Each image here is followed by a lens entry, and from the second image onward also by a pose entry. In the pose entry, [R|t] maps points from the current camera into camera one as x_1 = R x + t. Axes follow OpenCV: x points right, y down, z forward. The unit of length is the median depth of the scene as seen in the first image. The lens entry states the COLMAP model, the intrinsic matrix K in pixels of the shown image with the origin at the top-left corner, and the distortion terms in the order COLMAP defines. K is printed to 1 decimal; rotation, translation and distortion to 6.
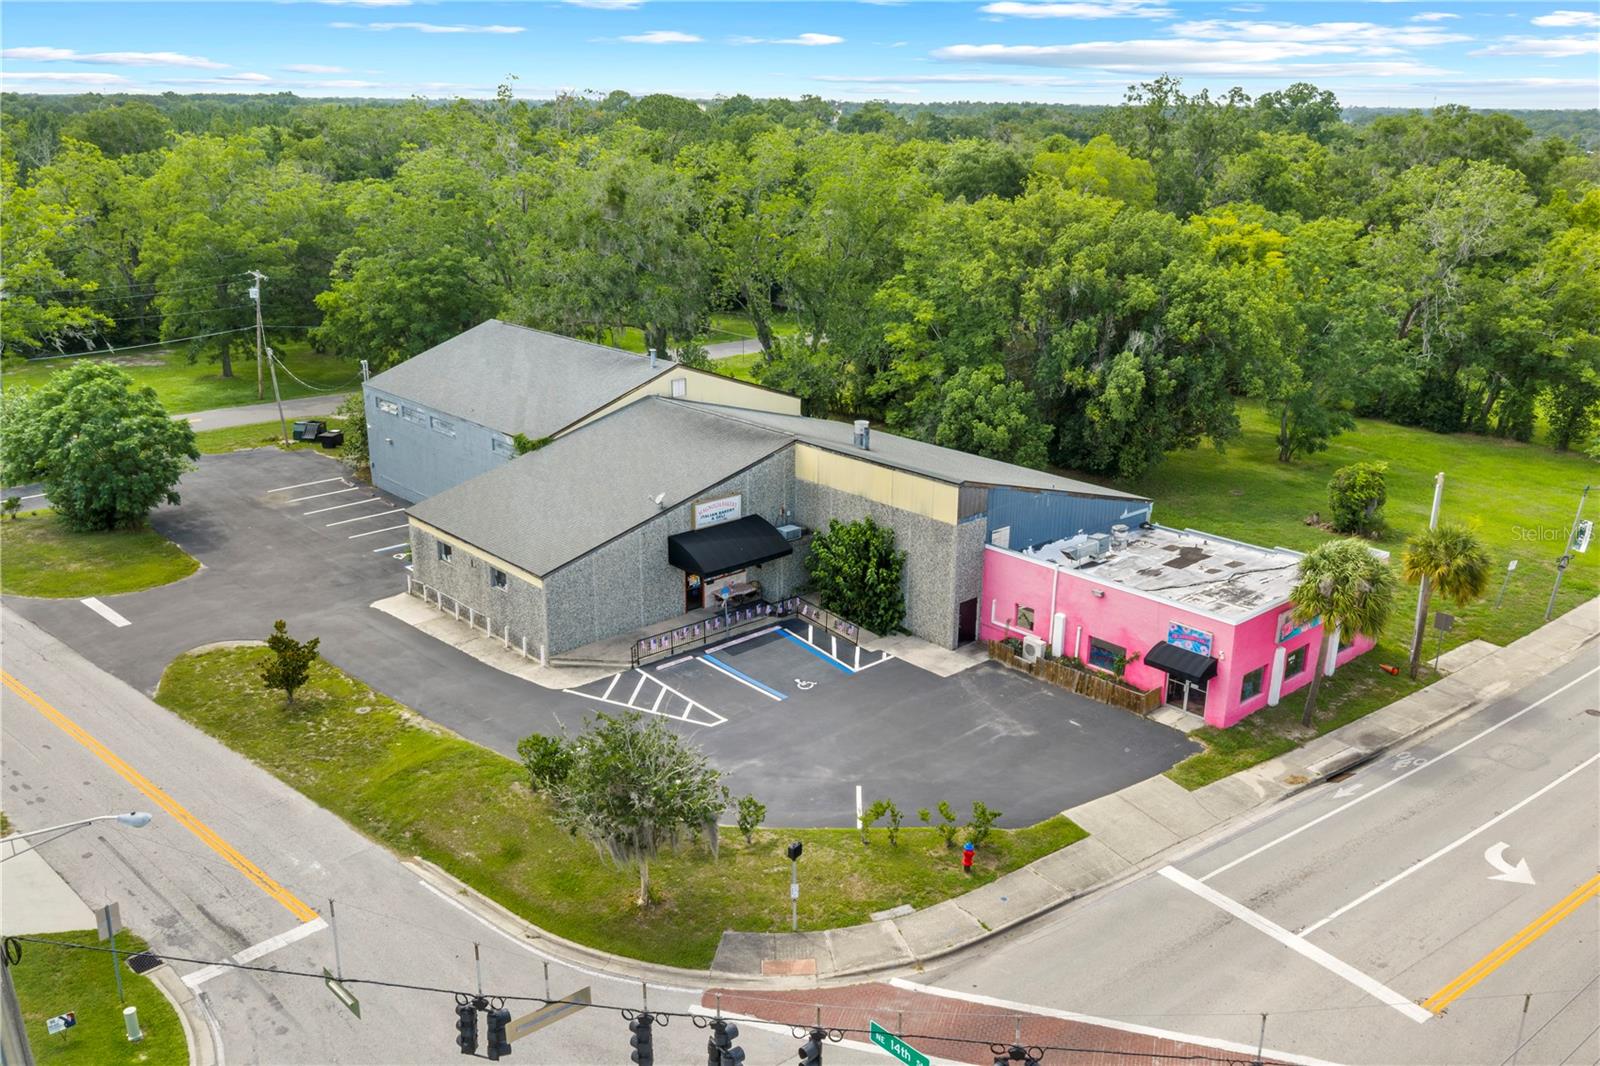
lens RADIAL K [[1323.8, 0, 805.5], [0, 1323.8, 546.7], [0, 0, 1]] dist [0.012411, -0.014634]
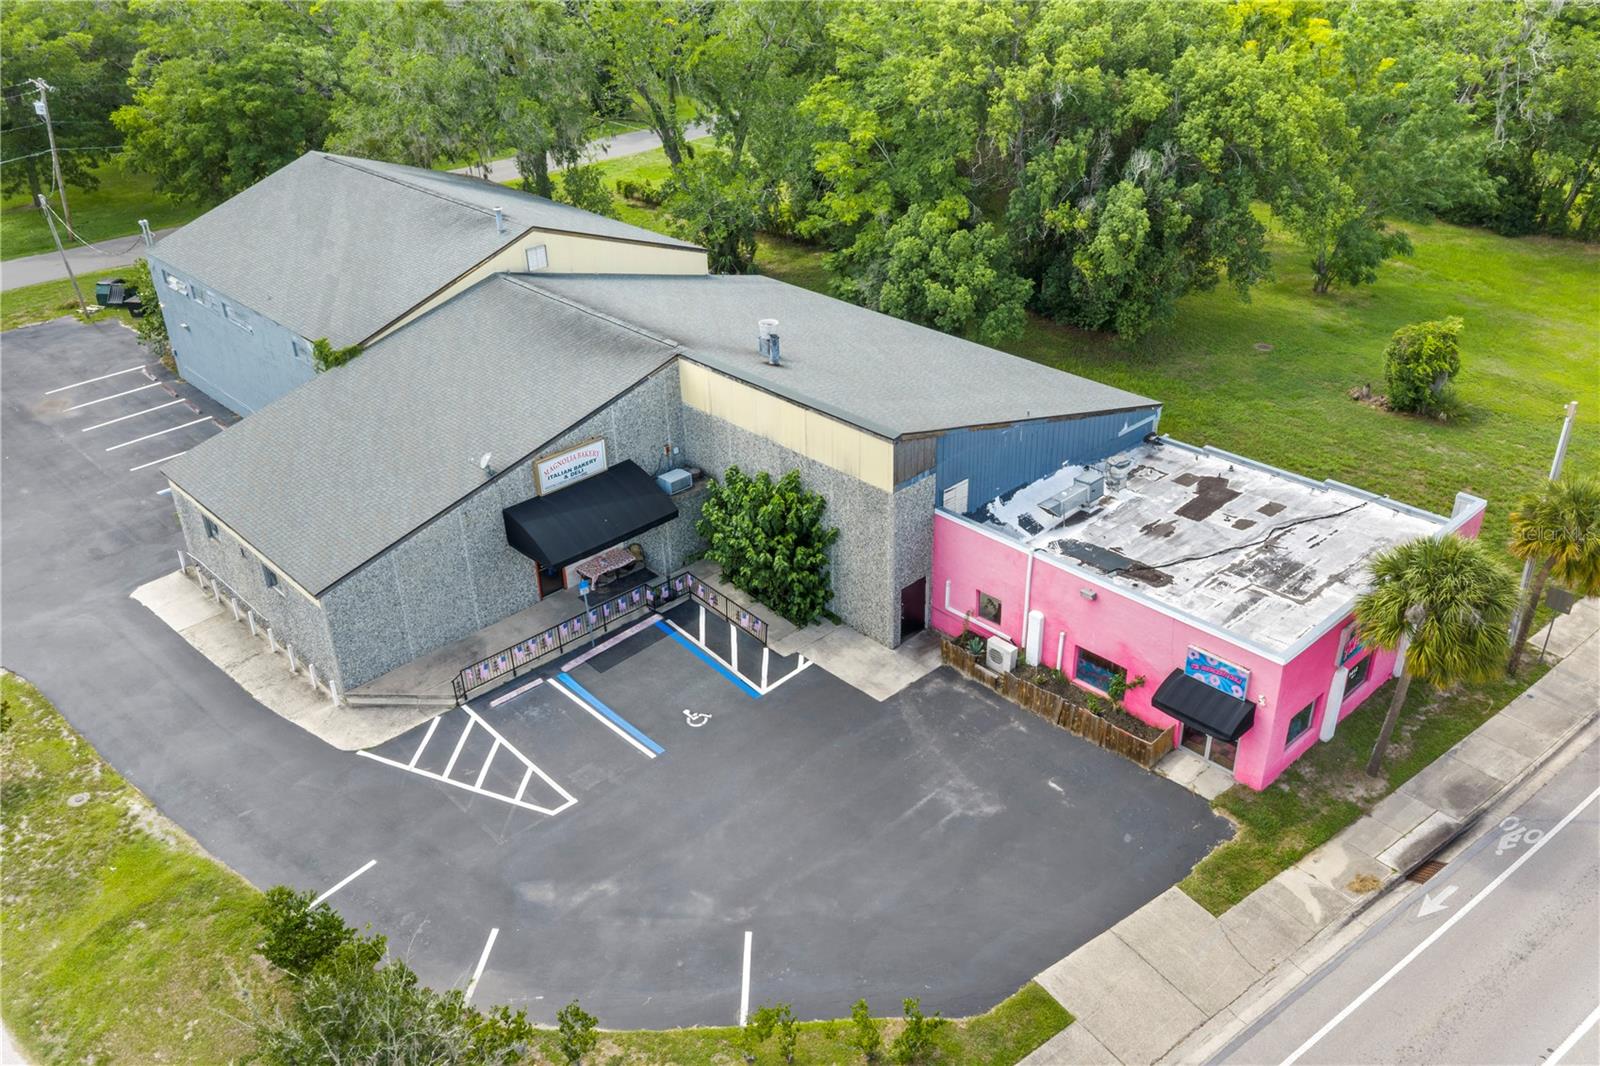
lens RADIAL K [[1323.8, 0, 805.5], [0, 1323.8, 546.7], [0, 0, 1]] dist [0.012411, -0.014634]
pose [[0.999208, -0.039711, 0.002411, 0.062804], [0.038477, 0.980014, 0.195174, -0.127955], [-0.010113, -0.194927, 0.980766, 0.283183]]
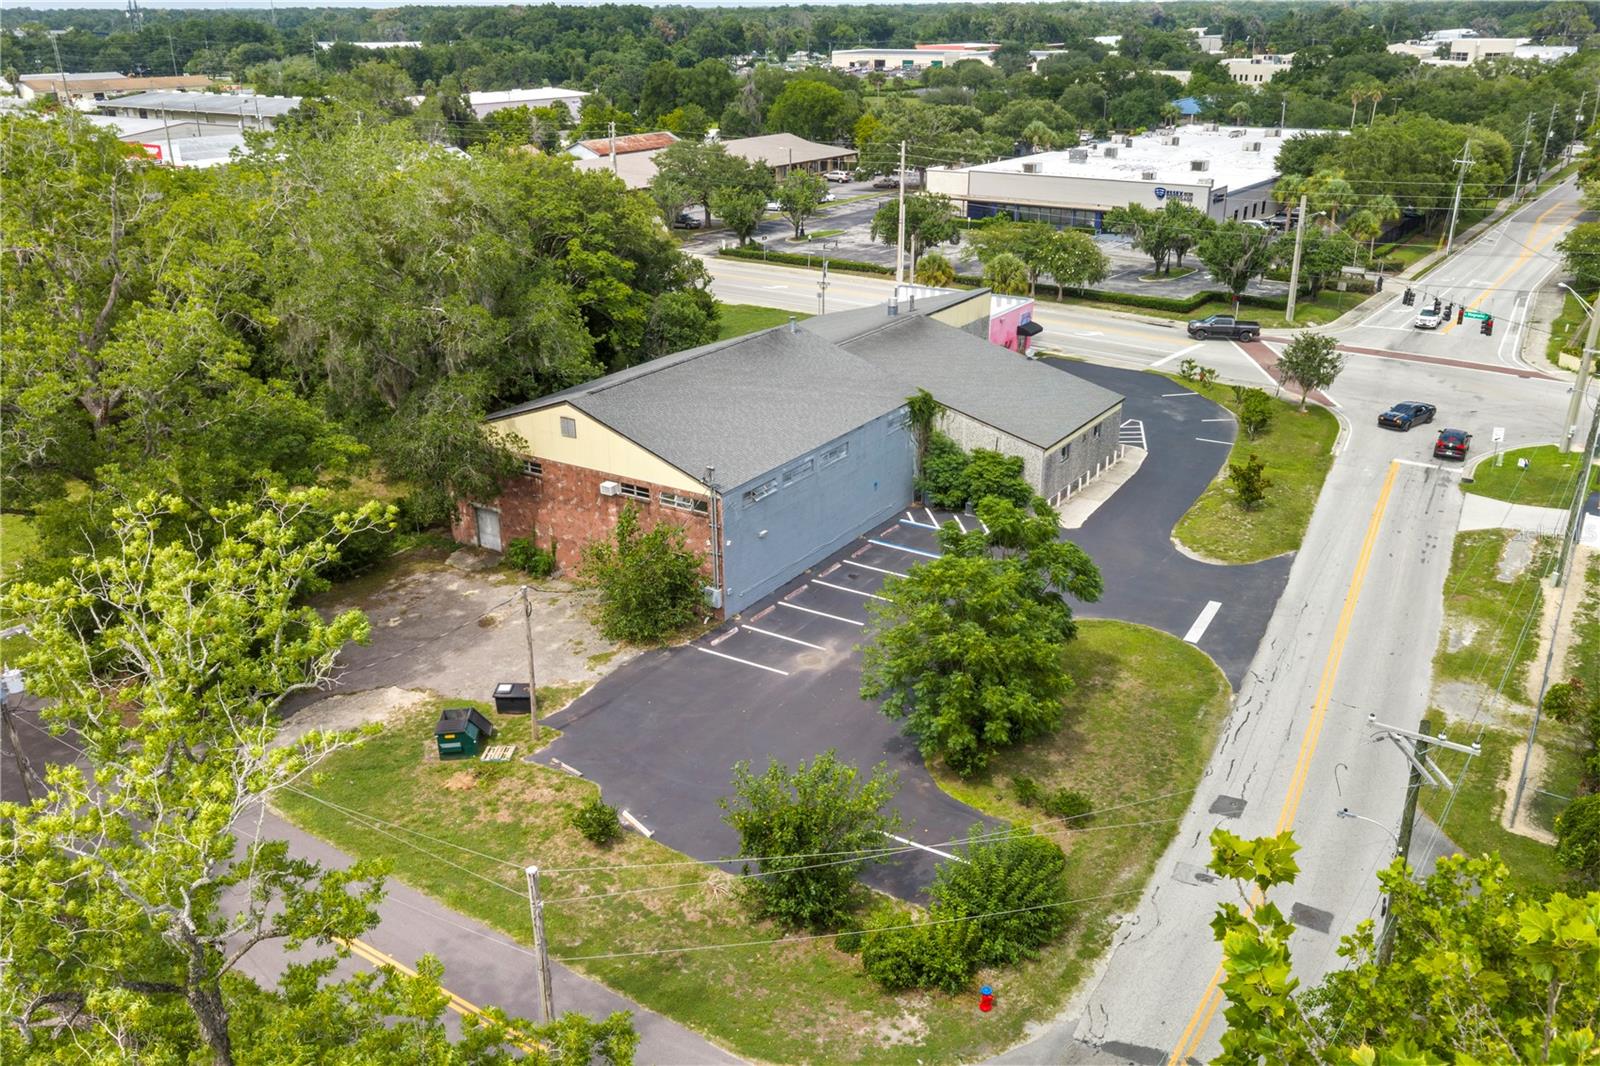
lens RADIAL K [[1323.8, 0, 805.5], [0, 1323.8, 546.7], [0, 0, 1]] dist [0.012411, -0.014634]
pose [[-0.251998, -0.372220, 0.893280, -1.452705], [0.309913, 0.843414, 0.438869, -0.582088], [-0.916761, 0.387433, -0.097183, 1.480338]]
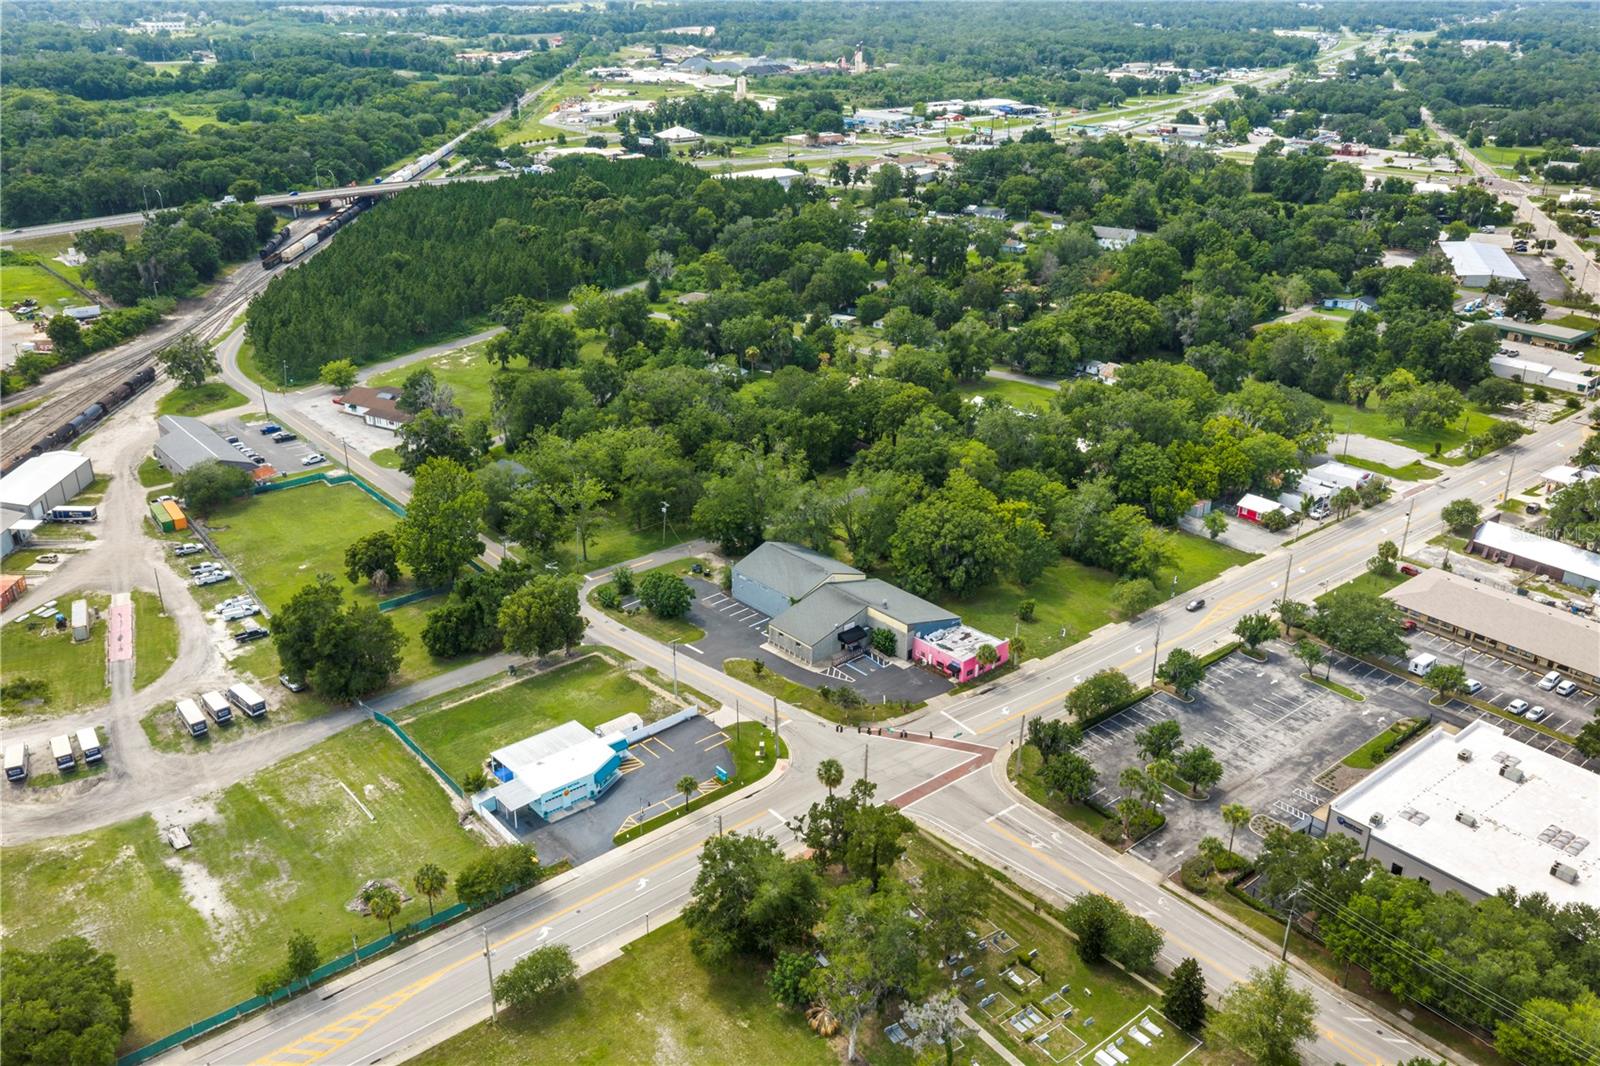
lens RADIAL K [[1320.0, 0, 800.0], [0, 1320.0, 533.0], [0, 0, 1]] dist [0.014500, -0.019443]
pose [[0.999863, -0.000112, -0.016581, -0.158547], [0.001615, 0.995877, 0.090703, -0.717104], [0.016502, -0.090717, 0.995740, -3.180107]]
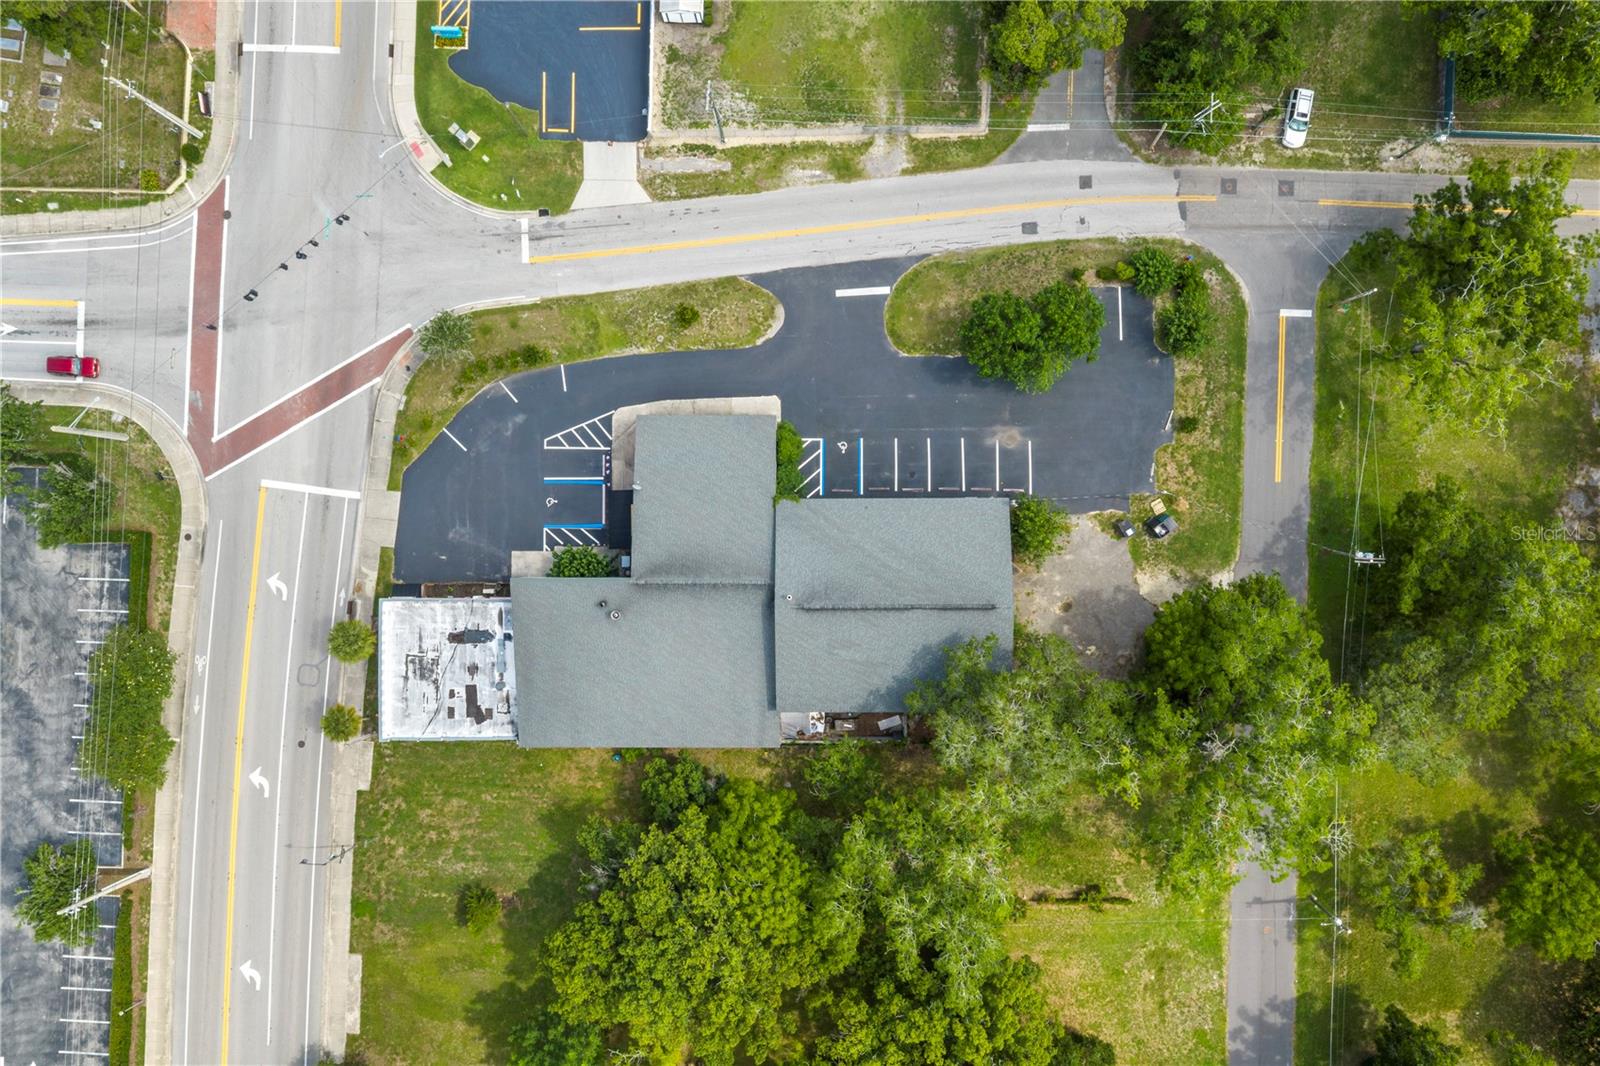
lens RADIAL K [[1323.8, 0, 805.5], [0, 1323.8, 546.7], [0, 0, 1]] dist [0.012411, -0.014634]
pose [[-0.674393, 0.738365, -0.003379, -0.210258], [-0.228813, -0.204633, 0.951719, -2.006554], [0.702025, 0.642606, 0.306950, 0.646486]]
